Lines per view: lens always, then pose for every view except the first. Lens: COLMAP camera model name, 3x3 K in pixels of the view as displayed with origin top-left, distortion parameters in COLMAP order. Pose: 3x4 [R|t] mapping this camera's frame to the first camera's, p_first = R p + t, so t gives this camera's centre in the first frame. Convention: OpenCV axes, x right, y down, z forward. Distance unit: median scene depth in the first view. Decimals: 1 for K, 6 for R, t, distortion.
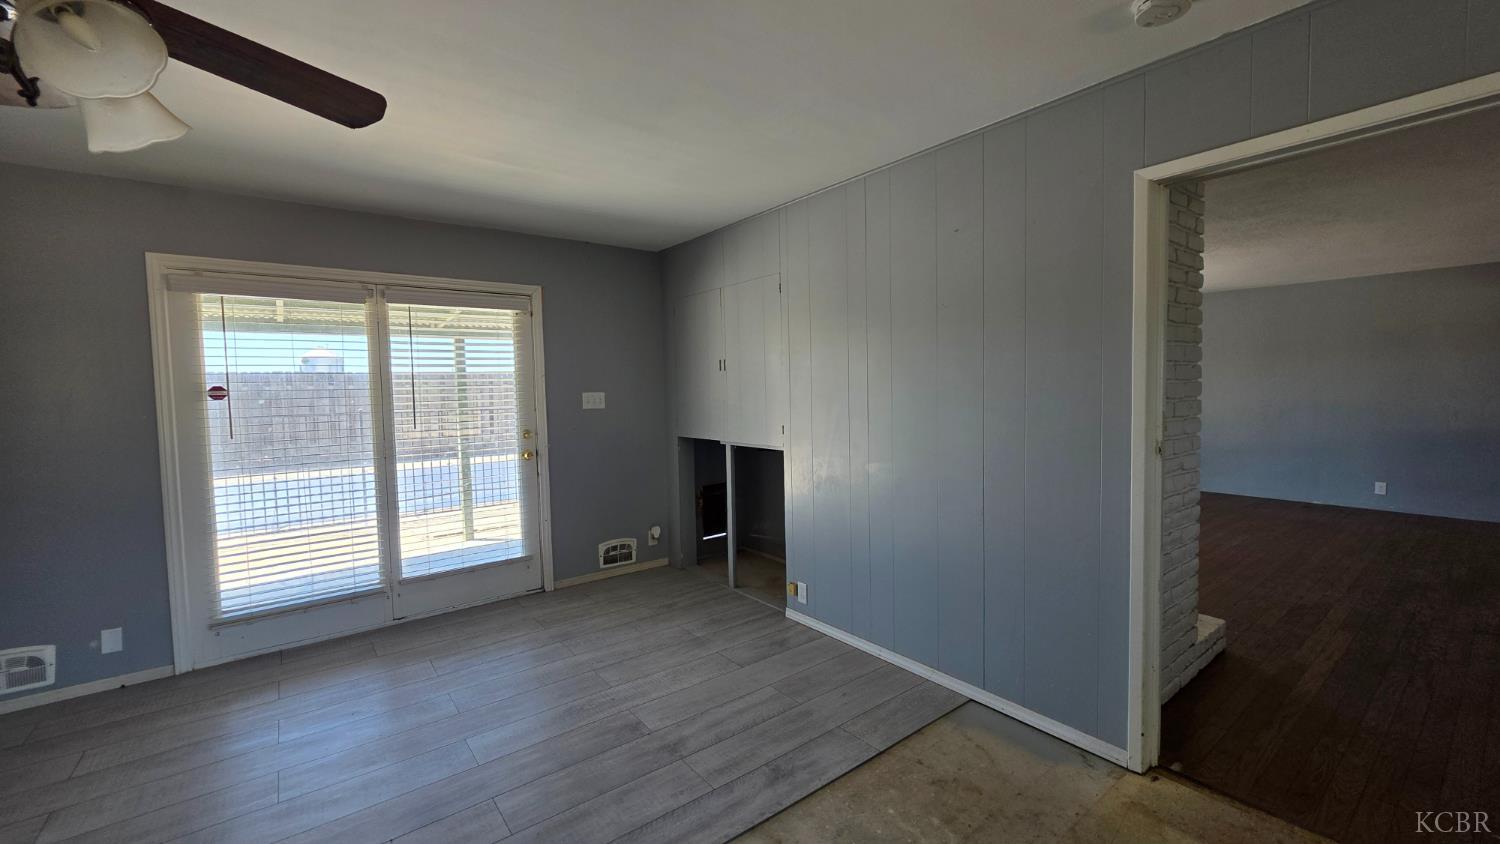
lens RADIAL K [[603.7, 0, 754.0], [0, 603.7, 413.4], [0, 0, 1]] dist [0.000684, 0.000140]
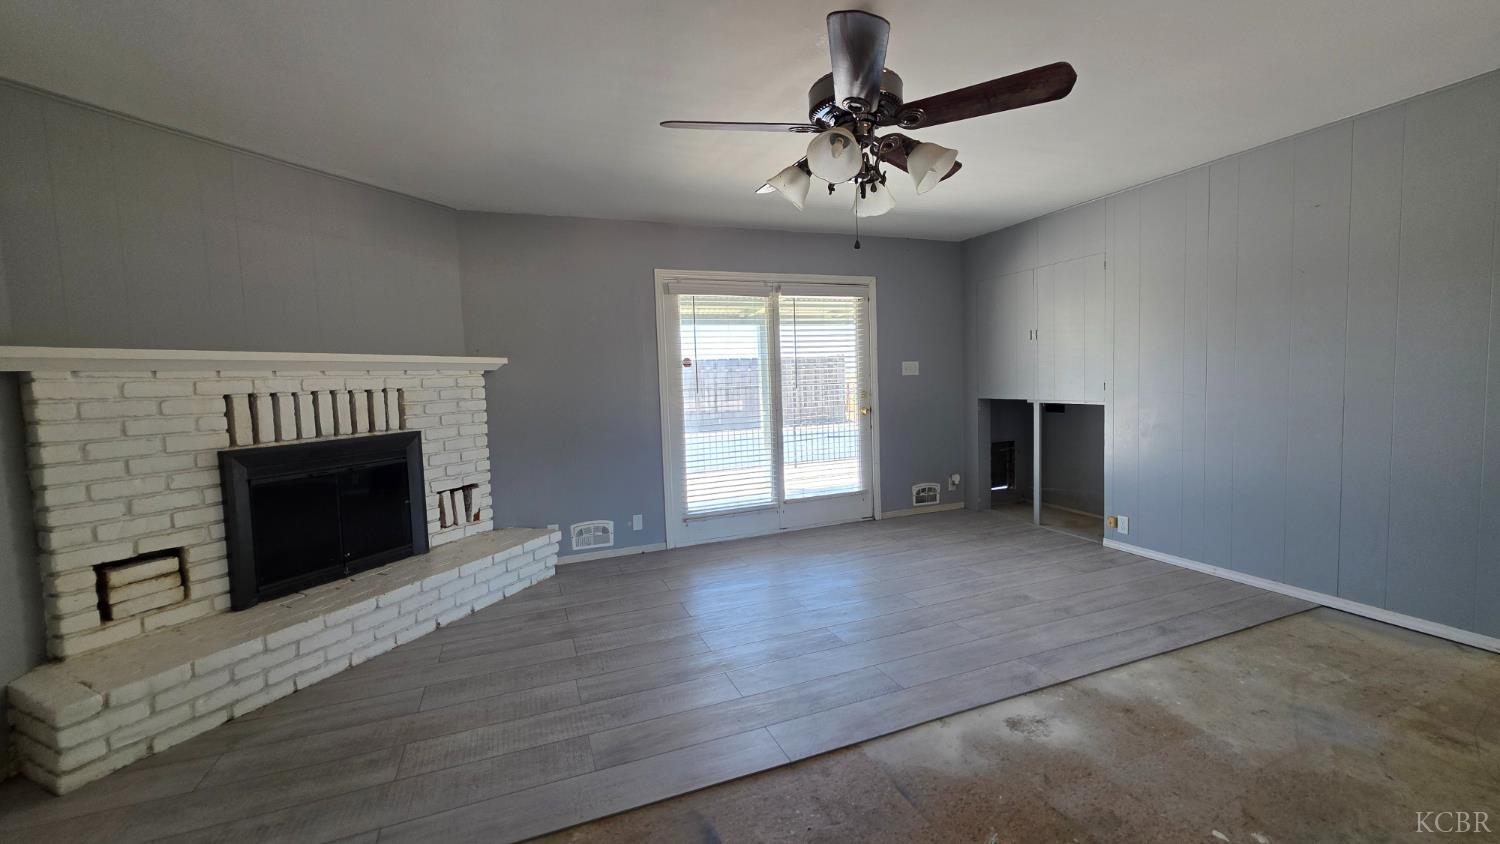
lens RADIAL K [[603.7, 0, 743.1], [0, 603.7, 423.8], [0, 0, 1]] dist [0.000684, 0.000140]
pose [[0.959900, 0.007878, -0.280231, -0.292282], [0.003097, 0.999246, 0.038697, 0.049981], [0.280325, -0.038013, 0.959152, -0.320041]]
